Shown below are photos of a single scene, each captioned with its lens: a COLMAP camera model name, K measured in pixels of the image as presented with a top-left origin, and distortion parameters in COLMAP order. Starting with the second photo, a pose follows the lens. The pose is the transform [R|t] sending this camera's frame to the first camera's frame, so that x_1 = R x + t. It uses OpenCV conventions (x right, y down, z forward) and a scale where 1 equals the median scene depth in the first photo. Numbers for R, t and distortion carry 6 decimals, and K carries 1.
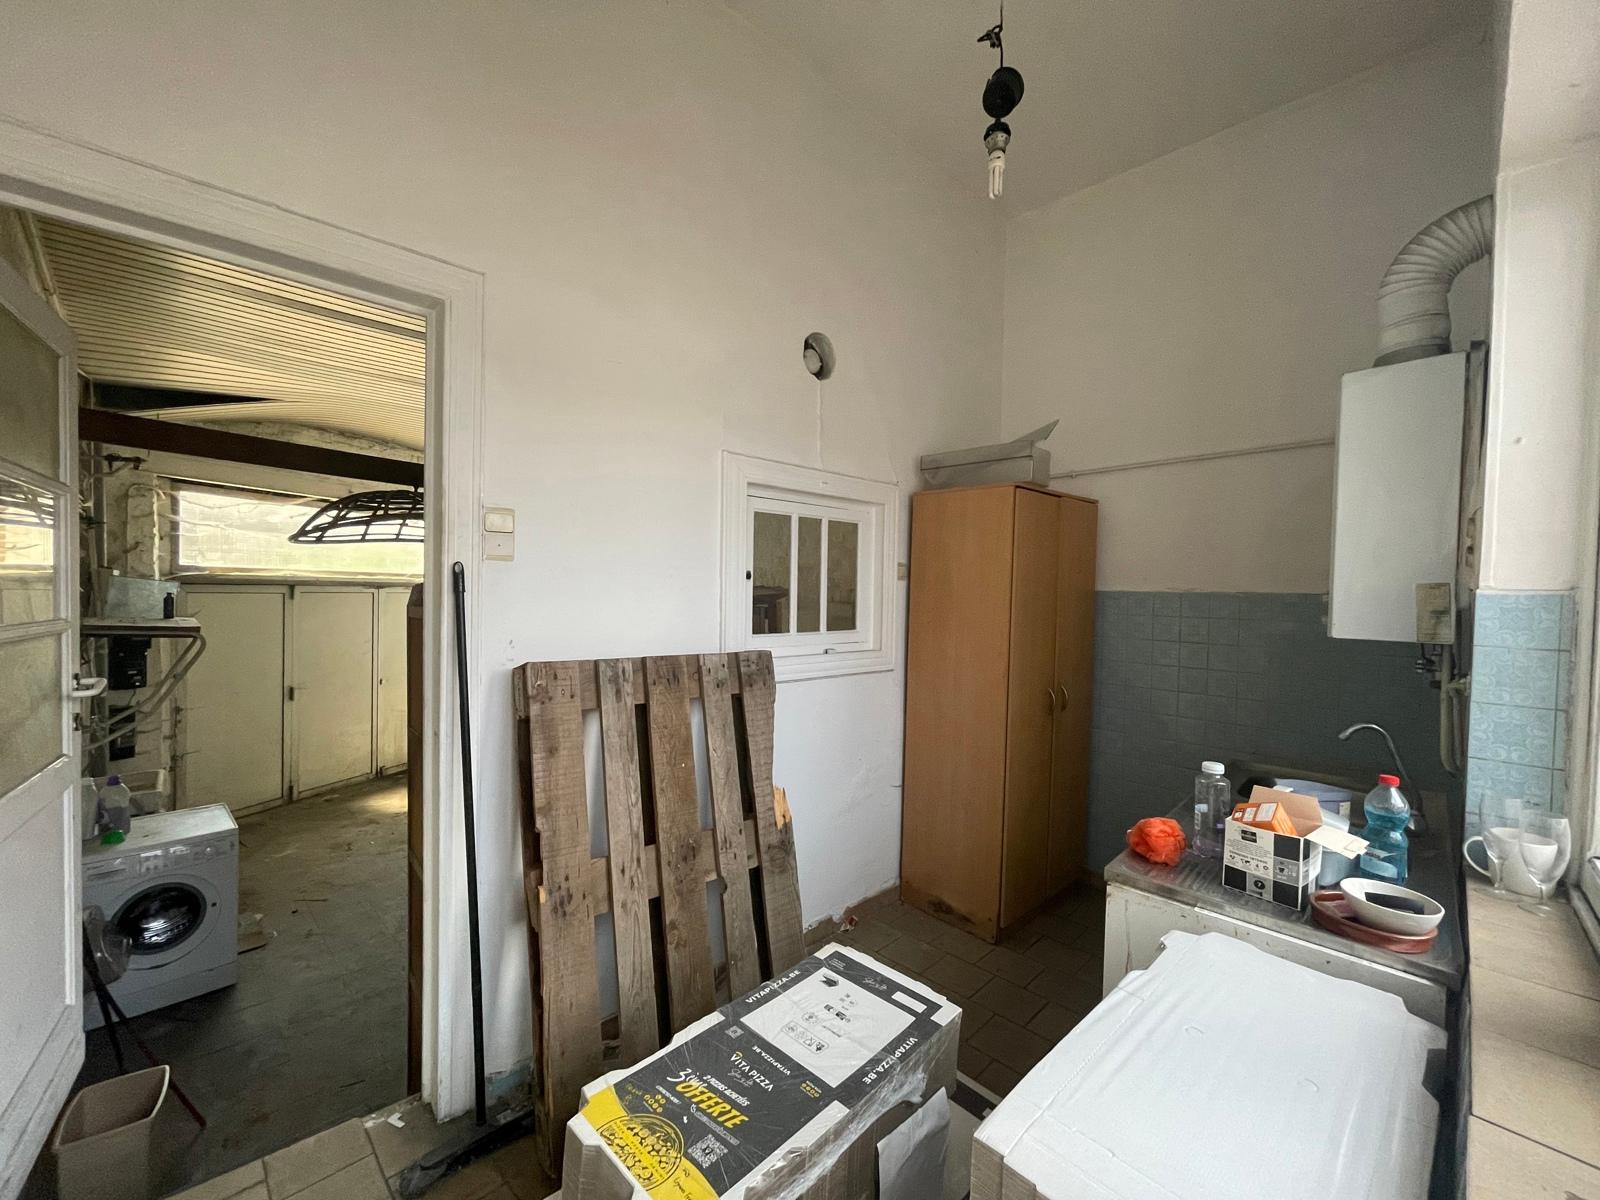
lens RADIAL K [[653.0, 0, 802.7], [0, 653.0, 602.8], [0, 0, 1]] dist [-0.000781, -0.000006]
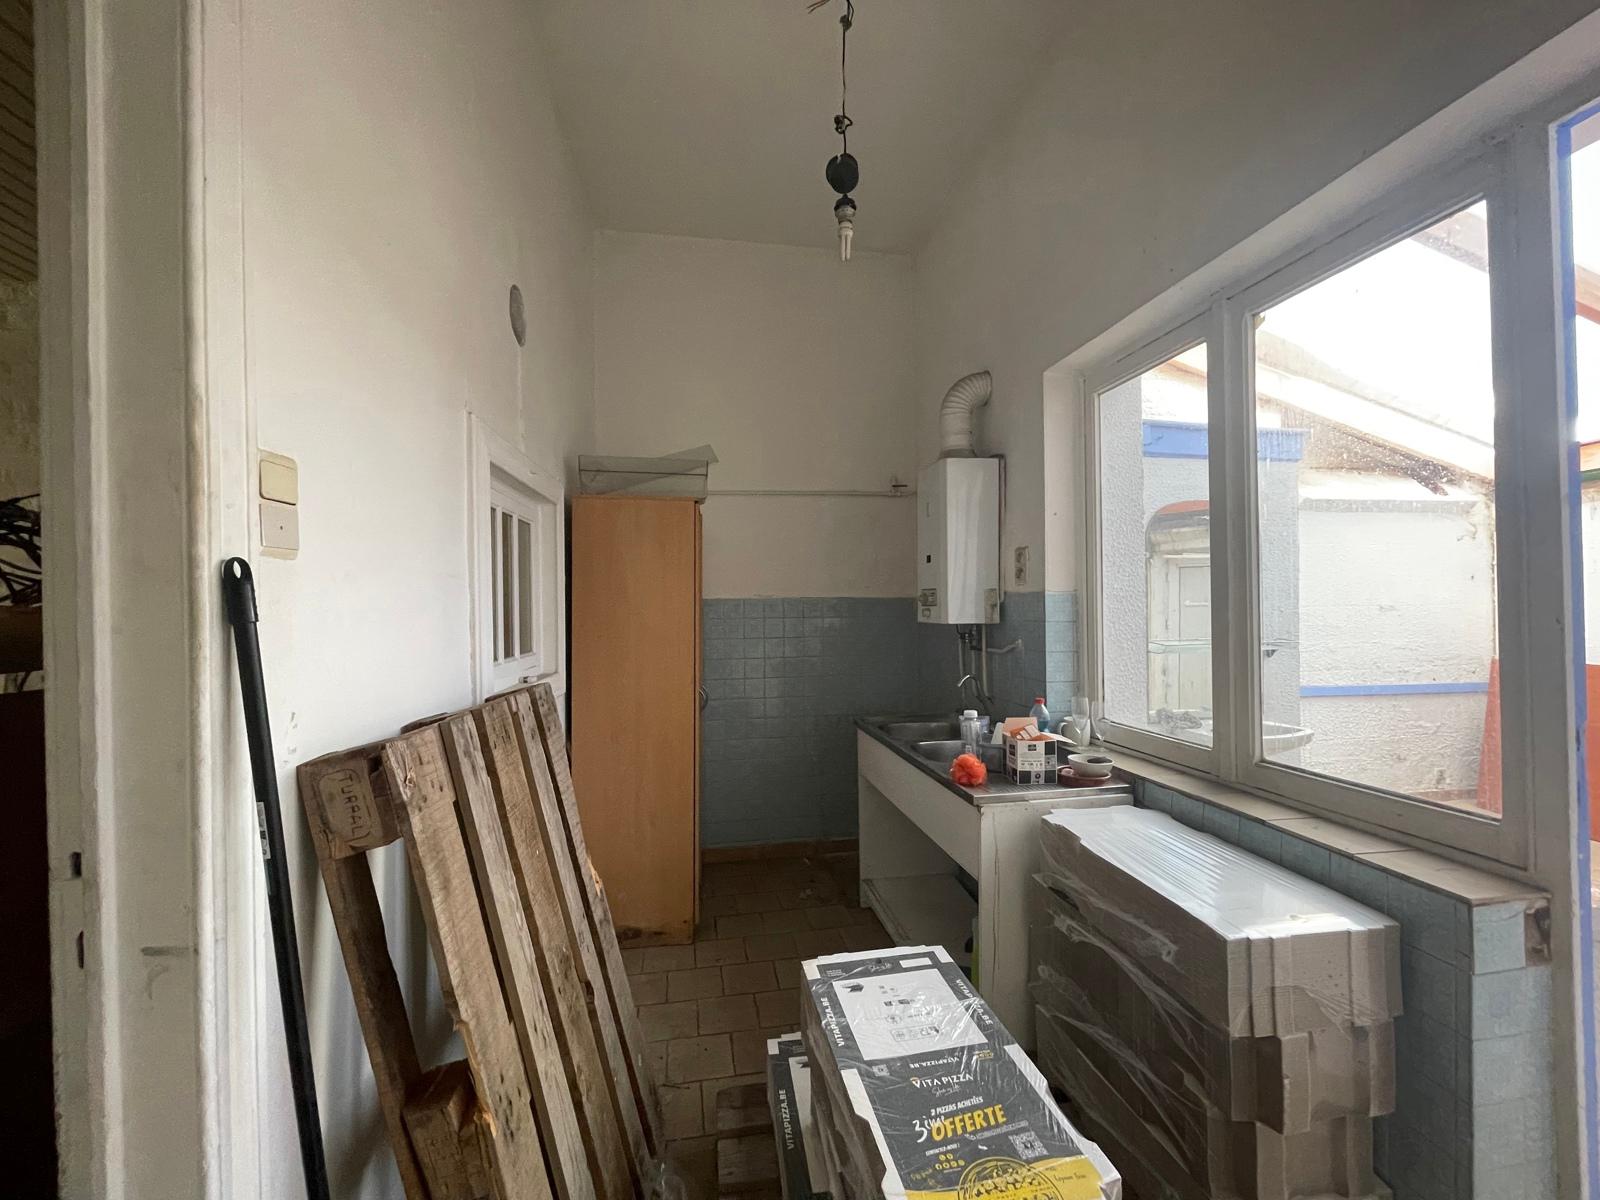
lens RADIAL K [[648.1, 0, 800.2], [0, 648.1, 603.4], [0, 0, 1]] dist [-0.002362, 0.000067]
pose [[0.570355, -0.023715, 0.821056, -0.859415], [0.038546, 0.999255, 0.002086, -0.017820], [-0.820493, 0.030458, 0.570844, 0.510177]]
